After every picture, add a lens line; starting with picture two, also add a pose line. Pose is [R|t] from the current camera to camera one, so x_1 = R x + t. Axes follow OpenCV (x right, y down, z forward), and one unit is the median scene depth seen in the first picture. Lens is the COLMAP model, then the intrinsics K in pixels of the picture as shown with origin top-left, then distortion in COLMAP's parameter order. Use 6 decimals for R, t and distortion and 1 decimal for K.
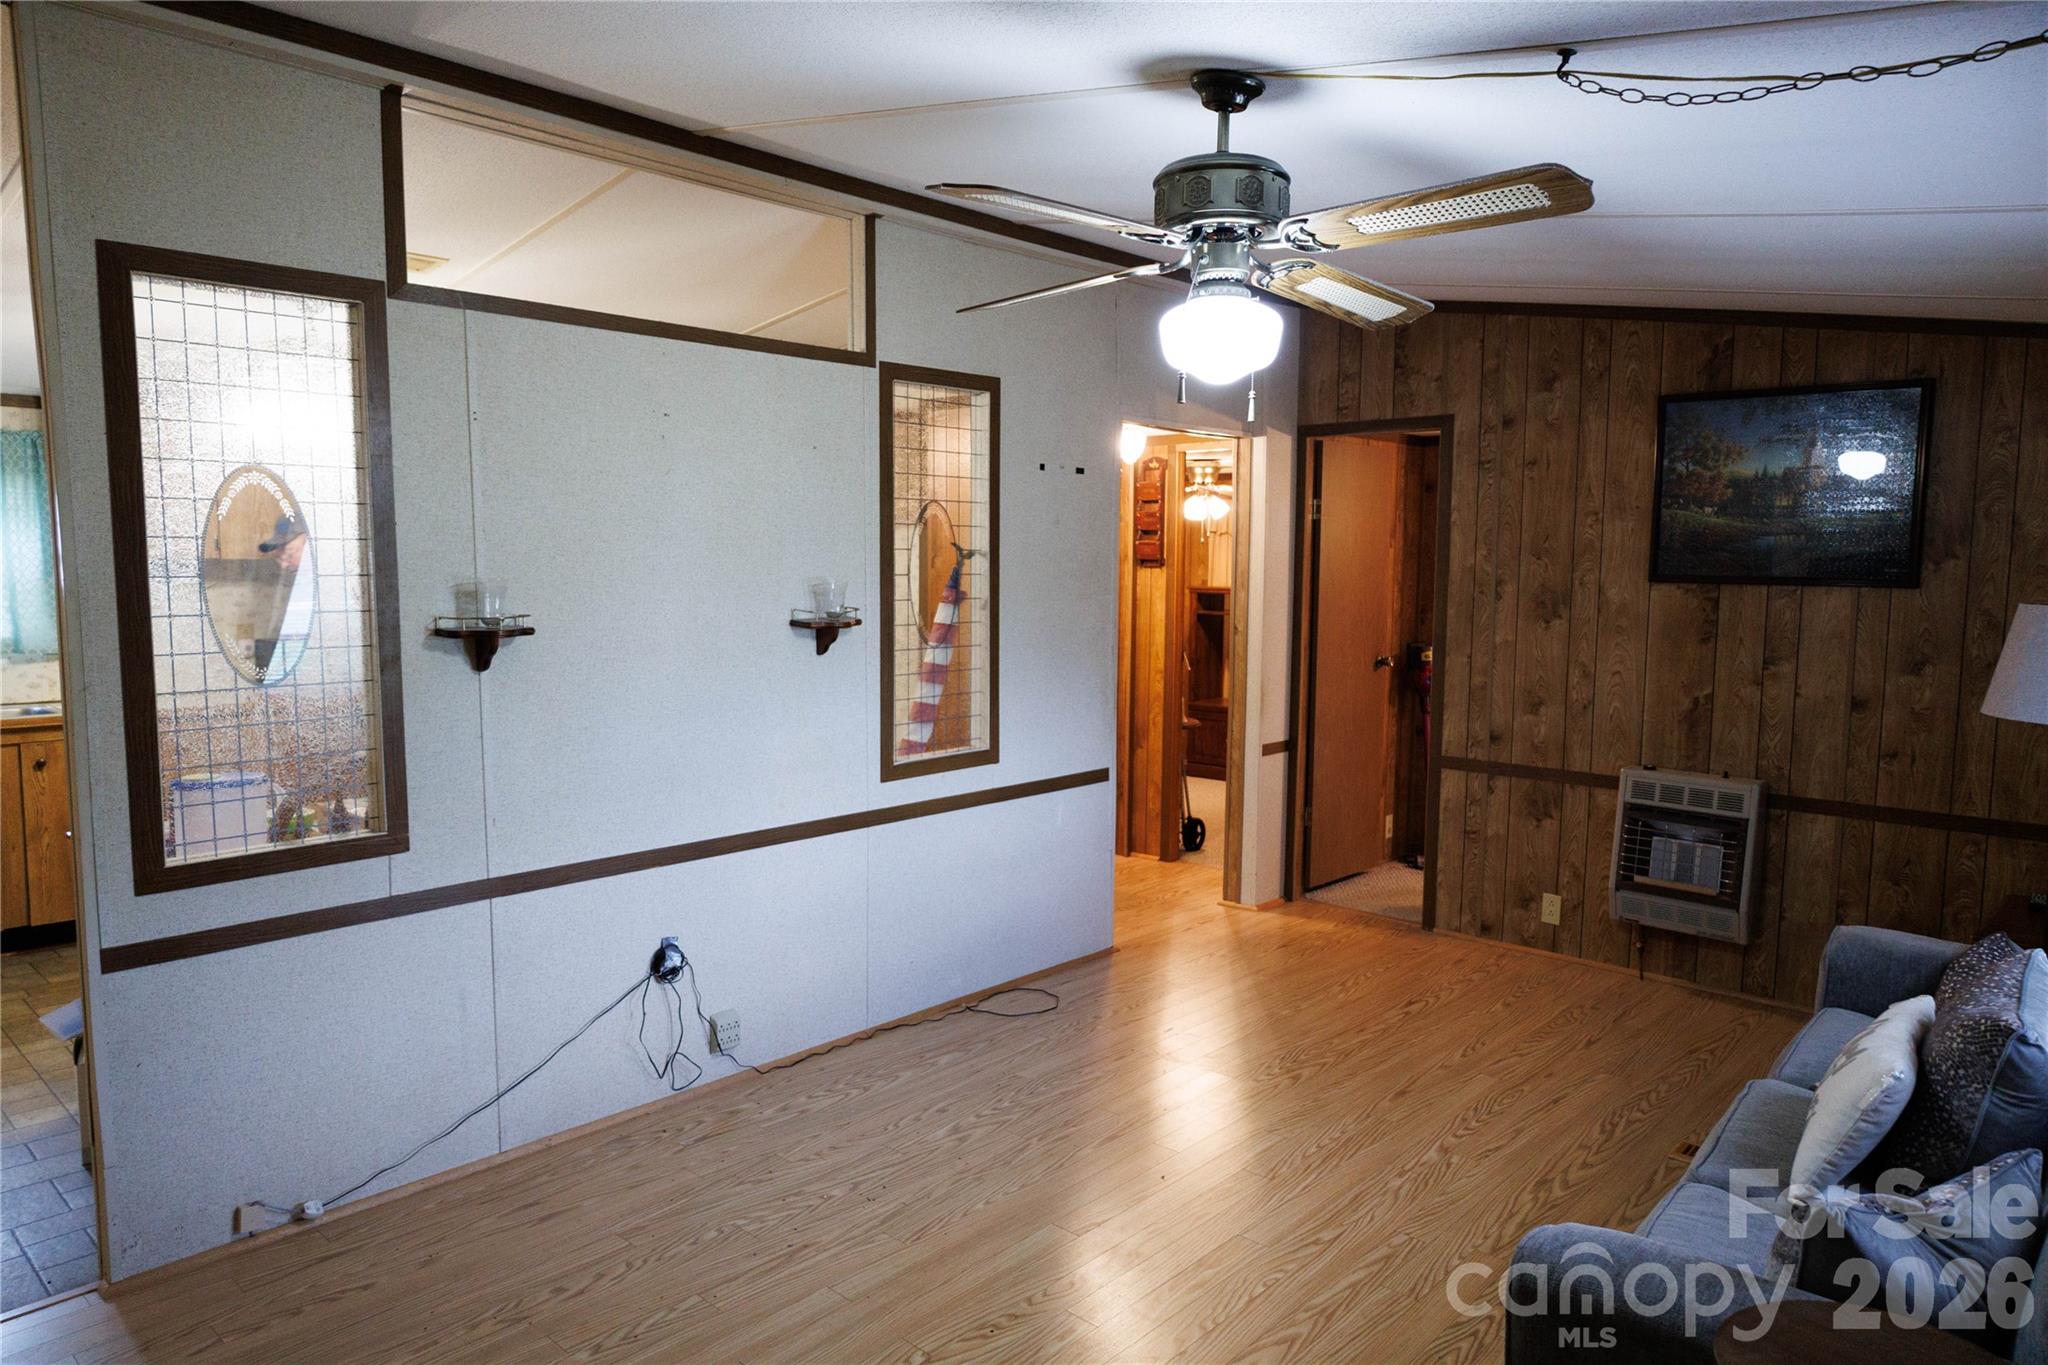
lens RADIAL K [[1328.9, 0, 1025.3], [0, 1328.9, 690.1], [0, 0, 1]] dist [-0.005431, 0.008761]
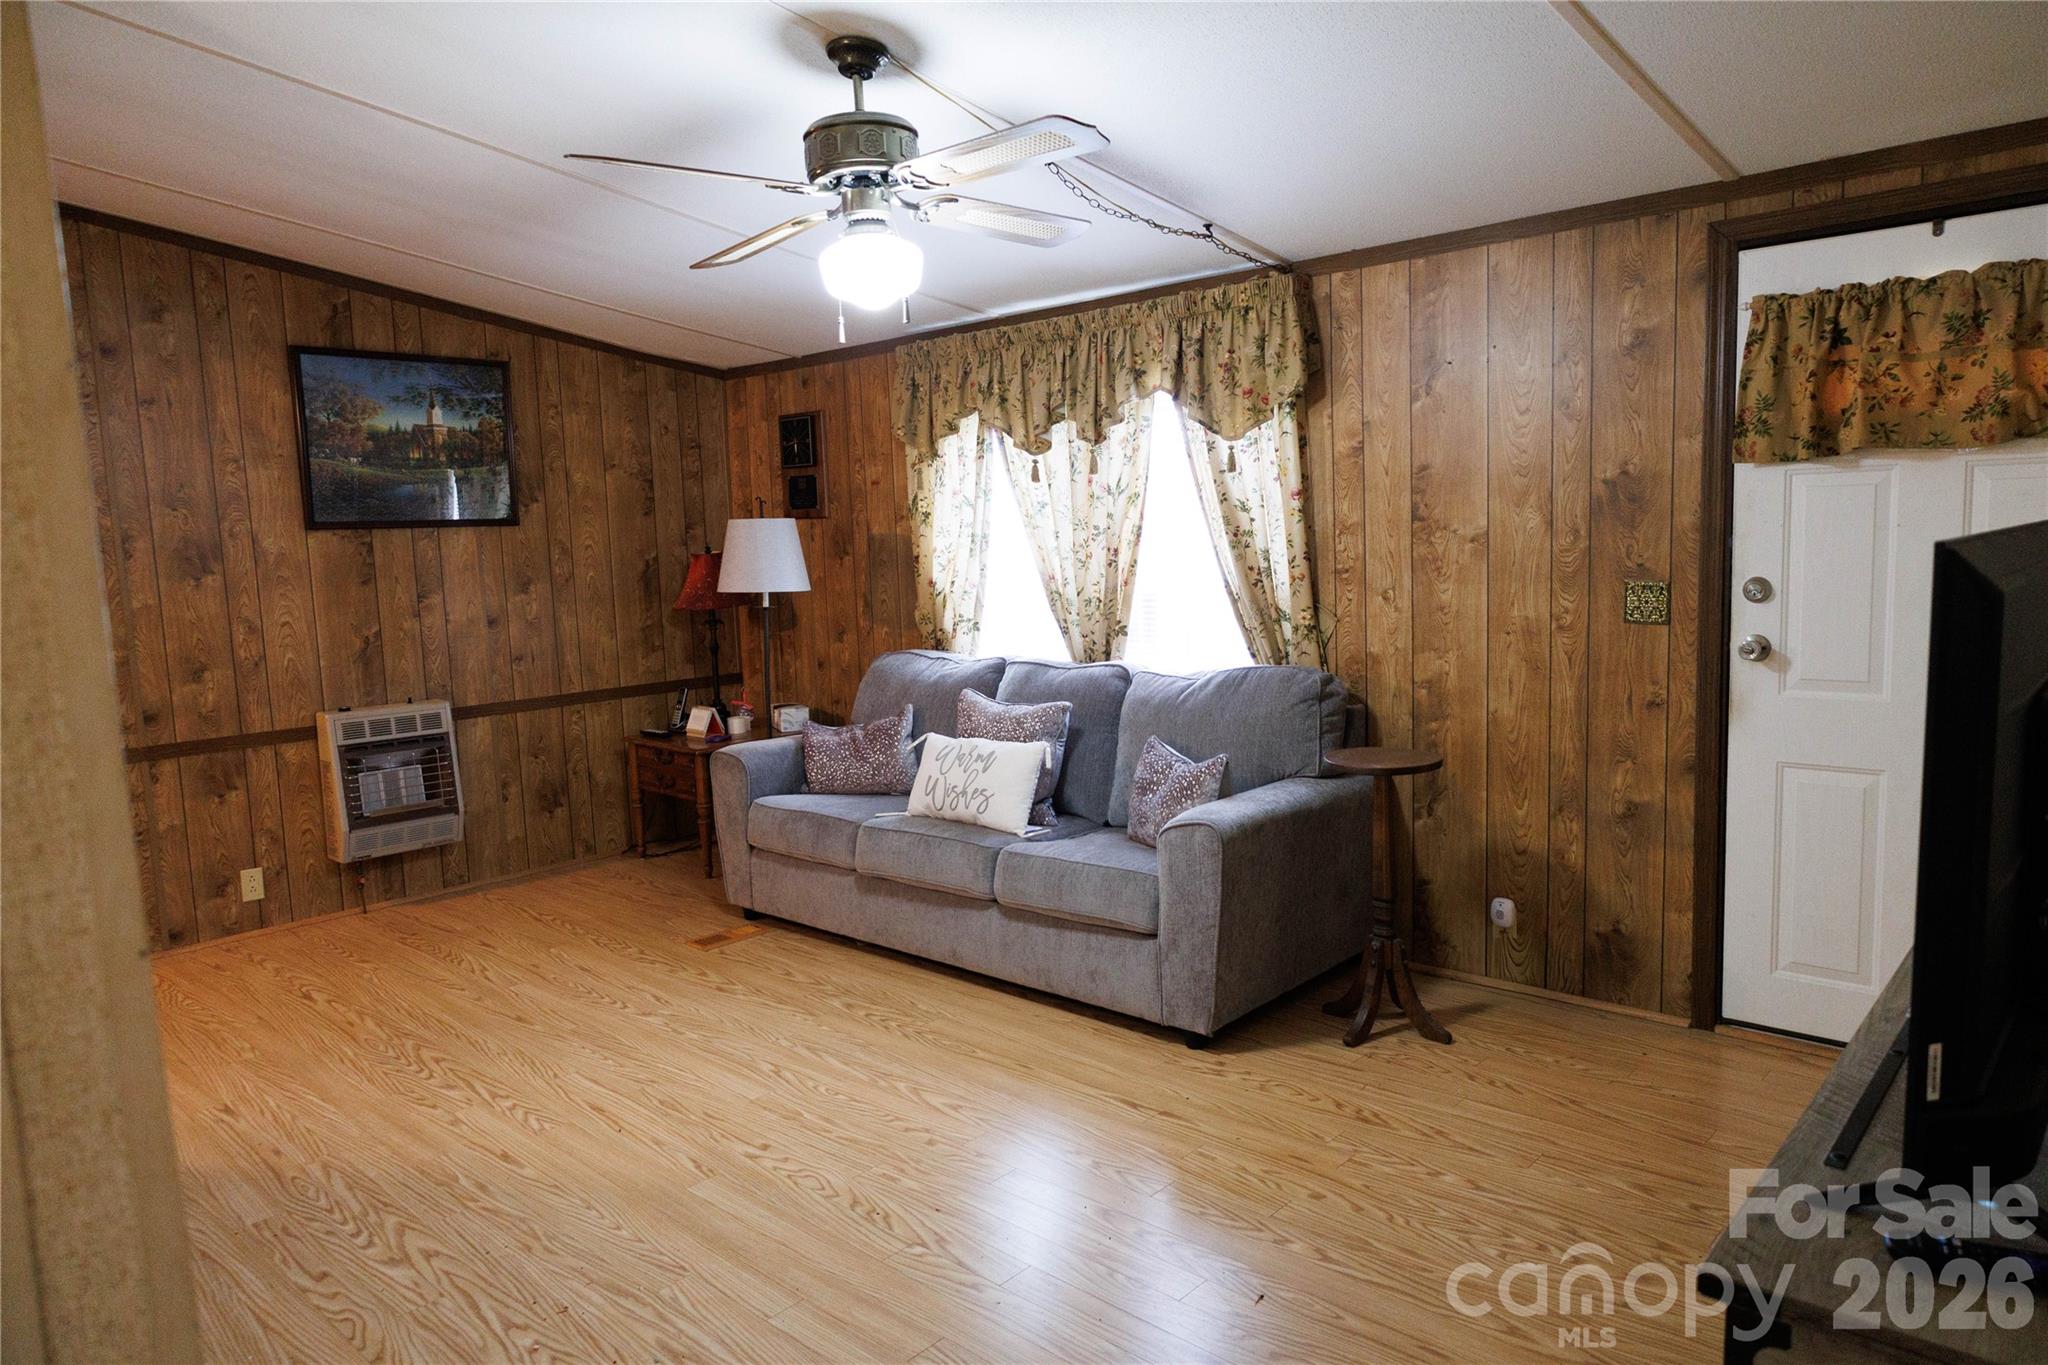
lens RADIAL K [[1328.9, 0, 1020.0], [0, 1328.9, 688.9], [0, 0, 1]] dist [-0.005431, 0.008761]
pose [[-0.000269, -0.128611, 0.991695, -0.562641], [0.139274, 0.982025, 0.127394, -0.015807], [-0.990254, 0.138151, 0.017648, 0.467749]]
